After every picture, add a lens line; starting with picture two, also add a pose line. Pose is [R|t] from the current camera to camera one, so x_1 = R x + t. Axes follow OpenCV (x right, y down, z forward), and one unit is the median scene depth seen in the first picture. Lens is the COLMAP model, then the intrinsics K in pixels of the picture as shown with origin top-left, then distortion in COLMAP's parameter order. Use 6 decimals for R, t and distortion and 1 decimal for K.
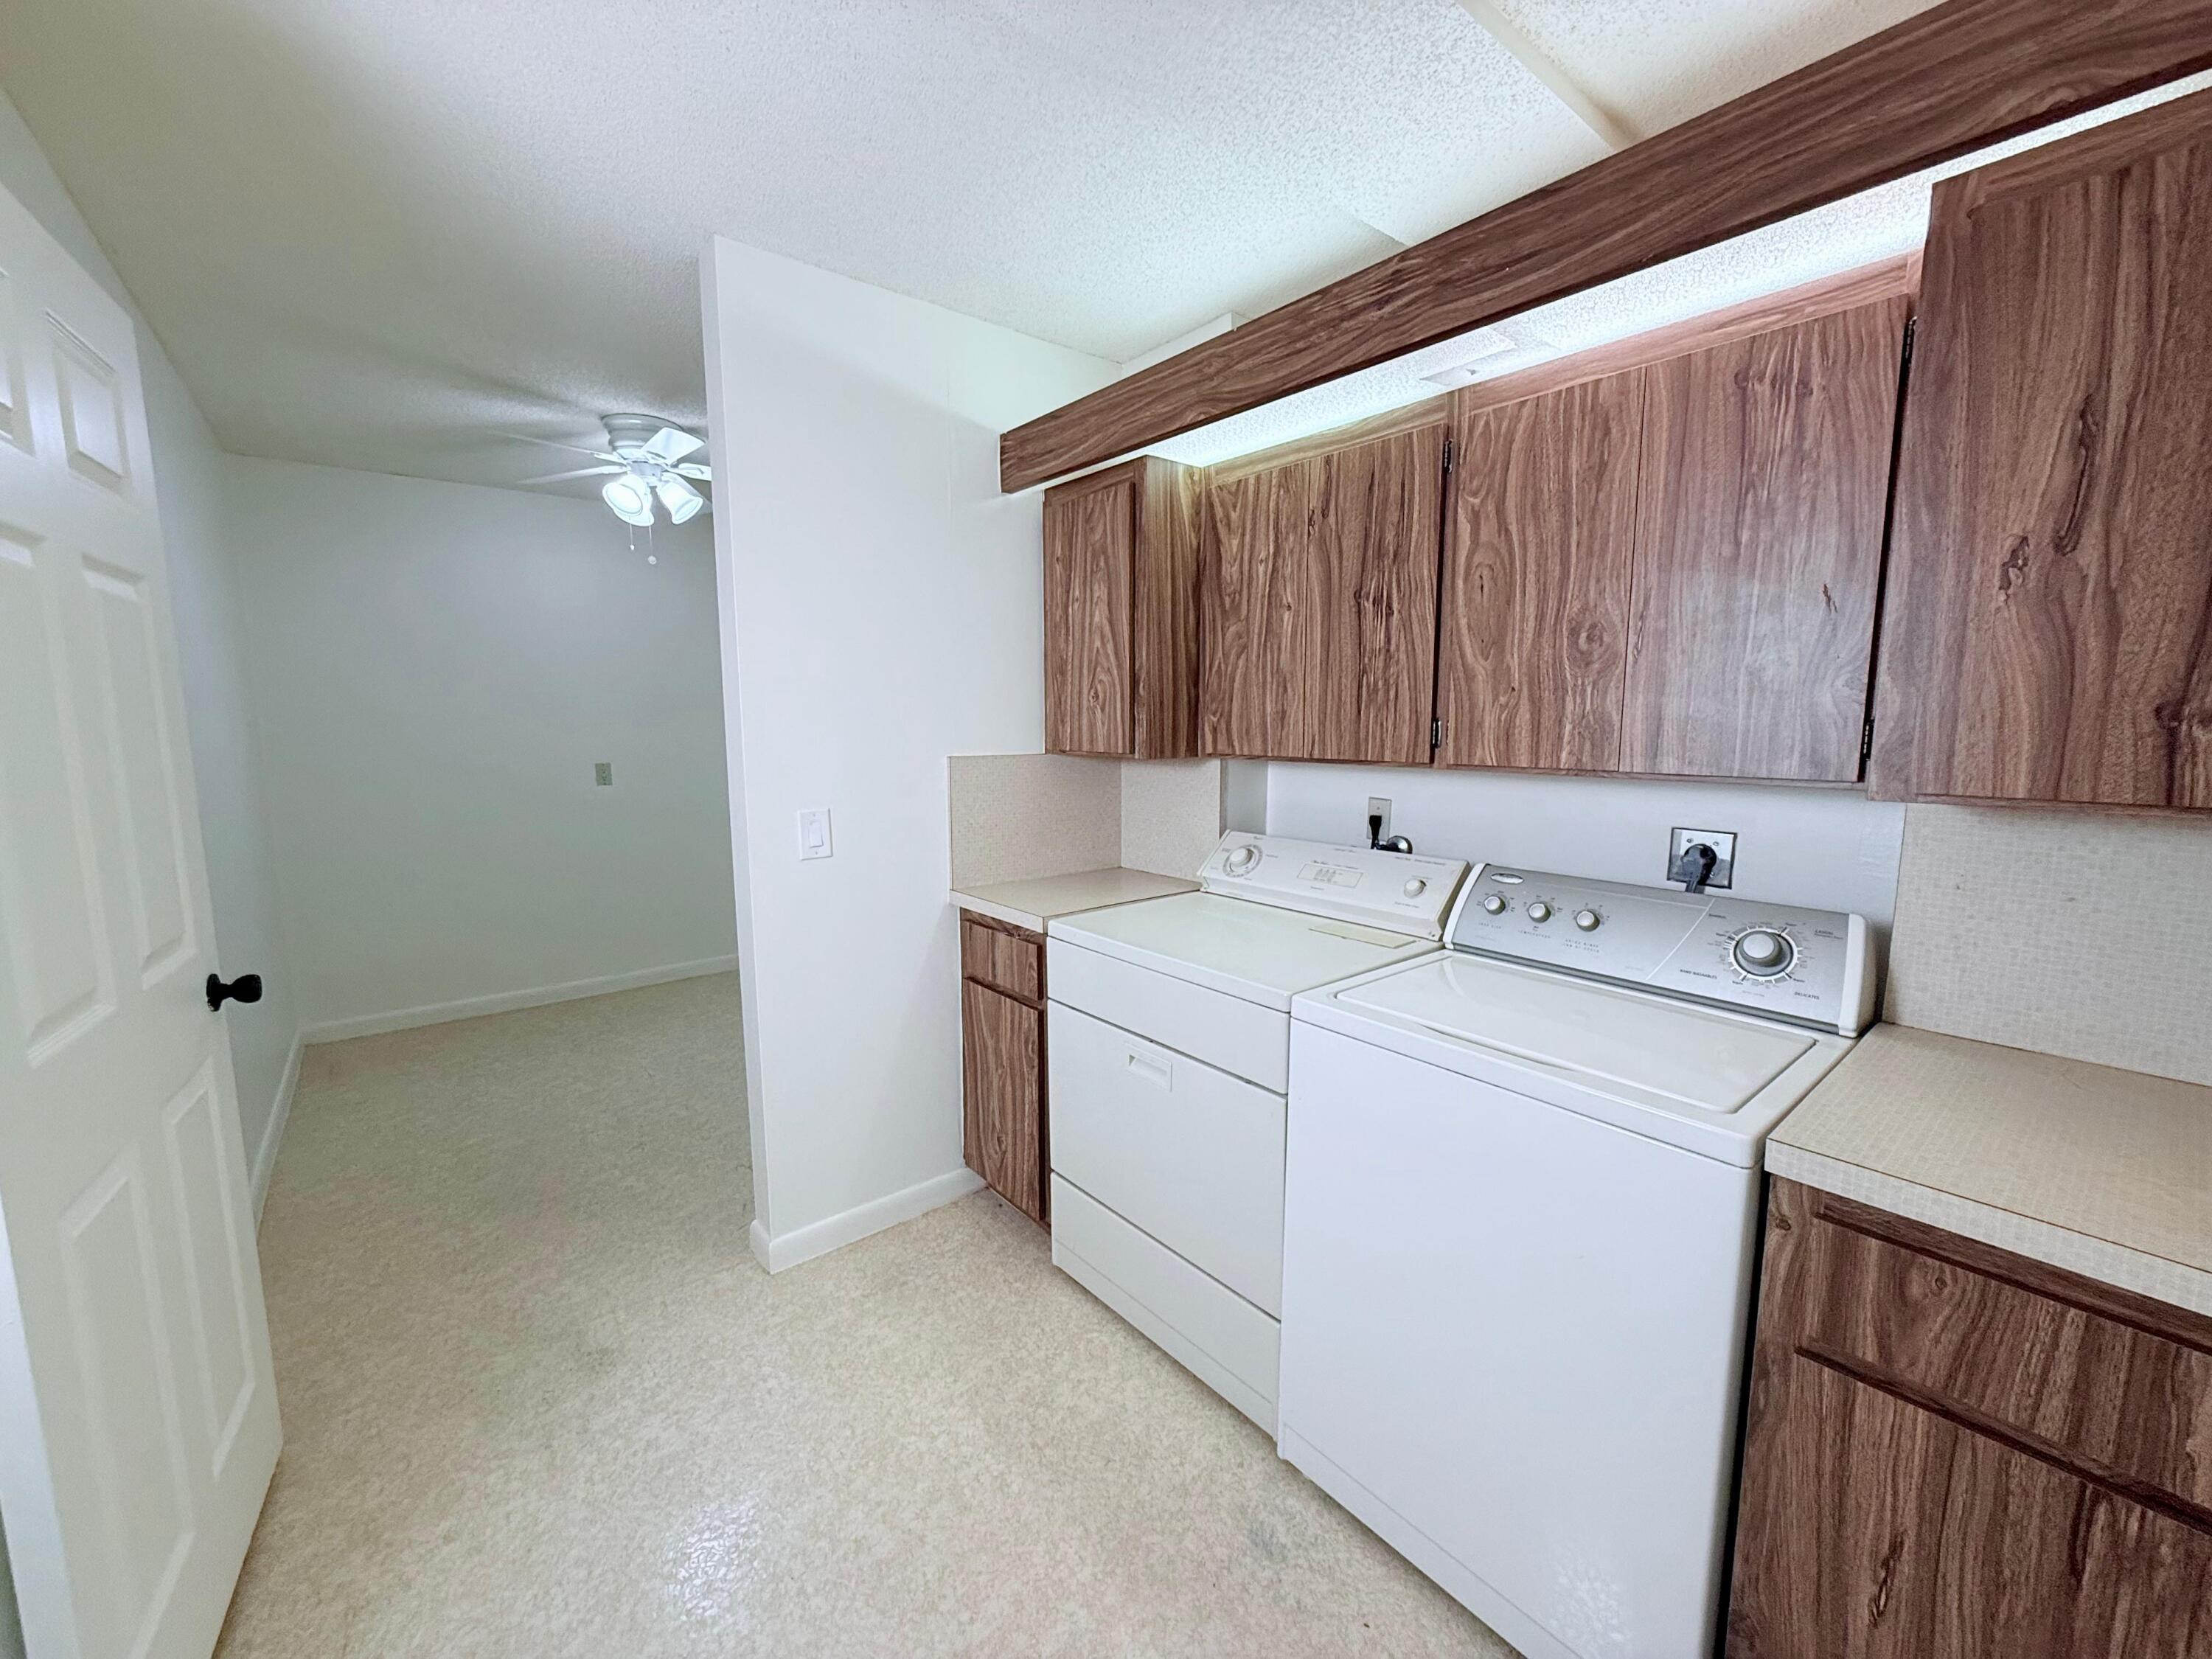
lens RADIAL K [[882.3, 0, 1105.2], [0, 882.3, 839.2], [0, 0, 1]] dist [-0.000585, -0.000079]
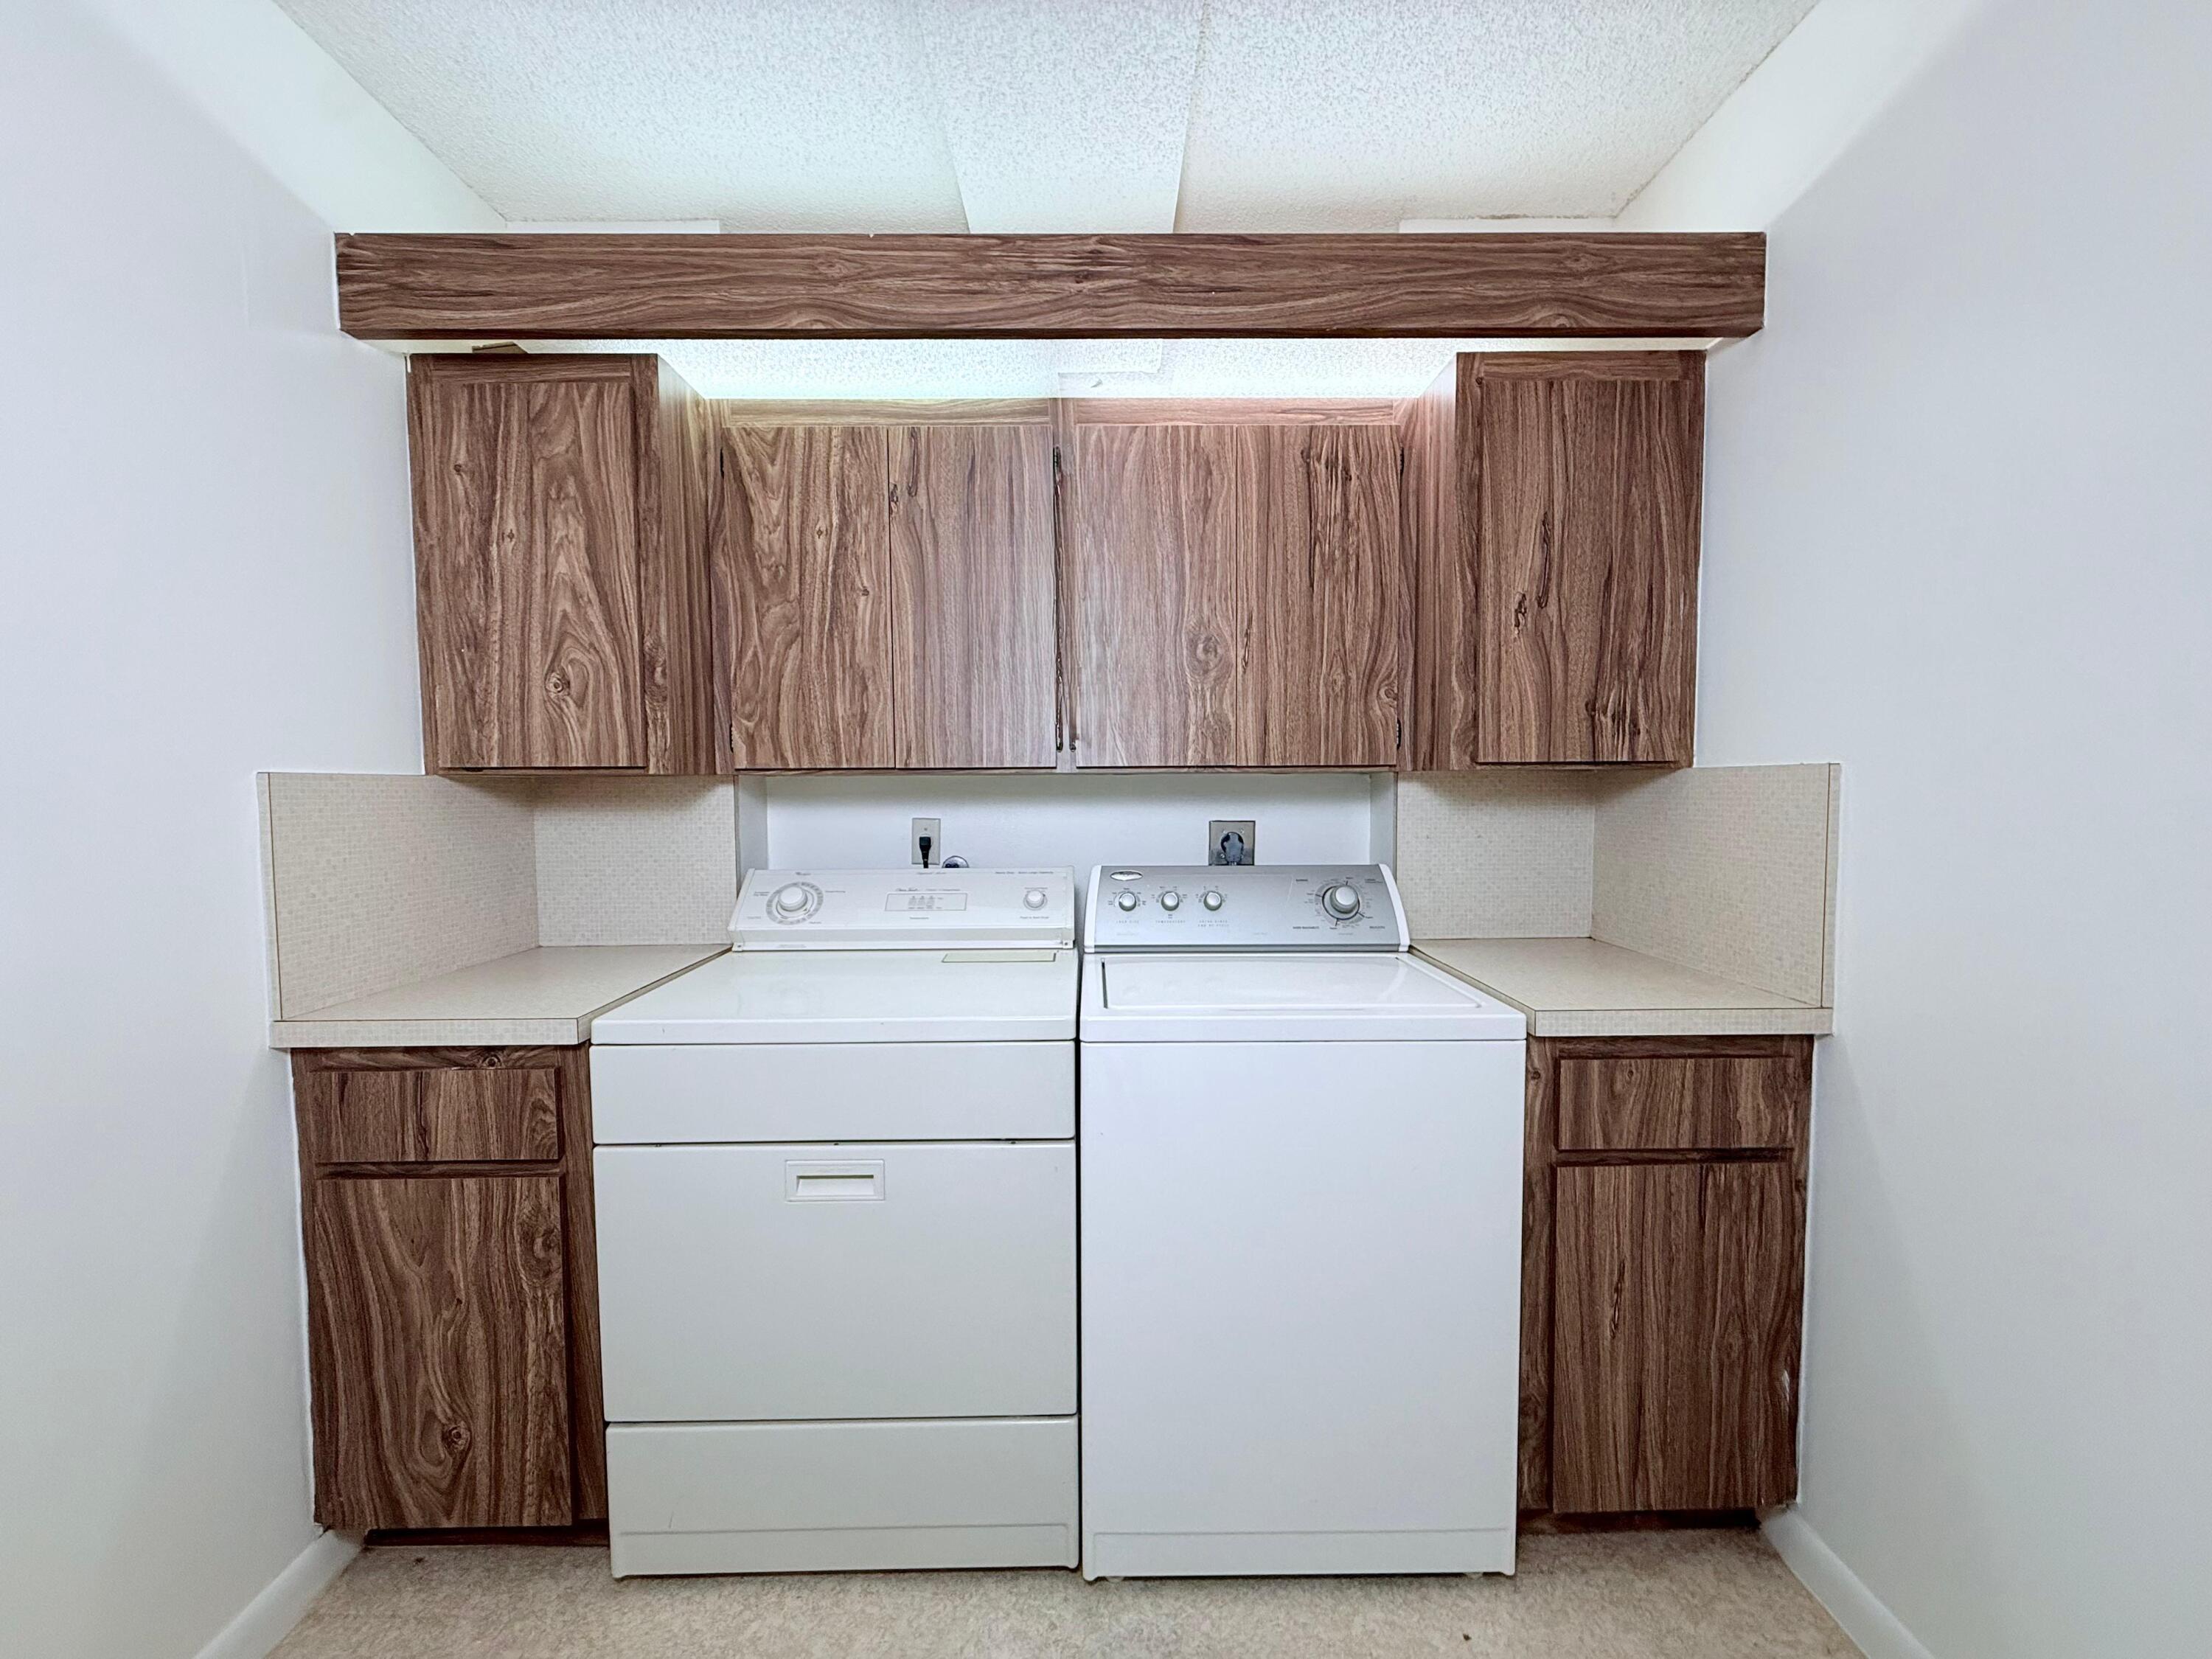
lens RADIAL K [[882.3, 0, 1105.2], [0, 882.3, 839.2], [0, 0, 1]] dist [-0.000585, -0.000079]
pose [[0.622182, -0.053639, 0.781033, -0.319335], [0.112946, 0.993363, -0.021754, 0.018343], [-0.774682, 0.101750, 0.624111, 0.308897]]
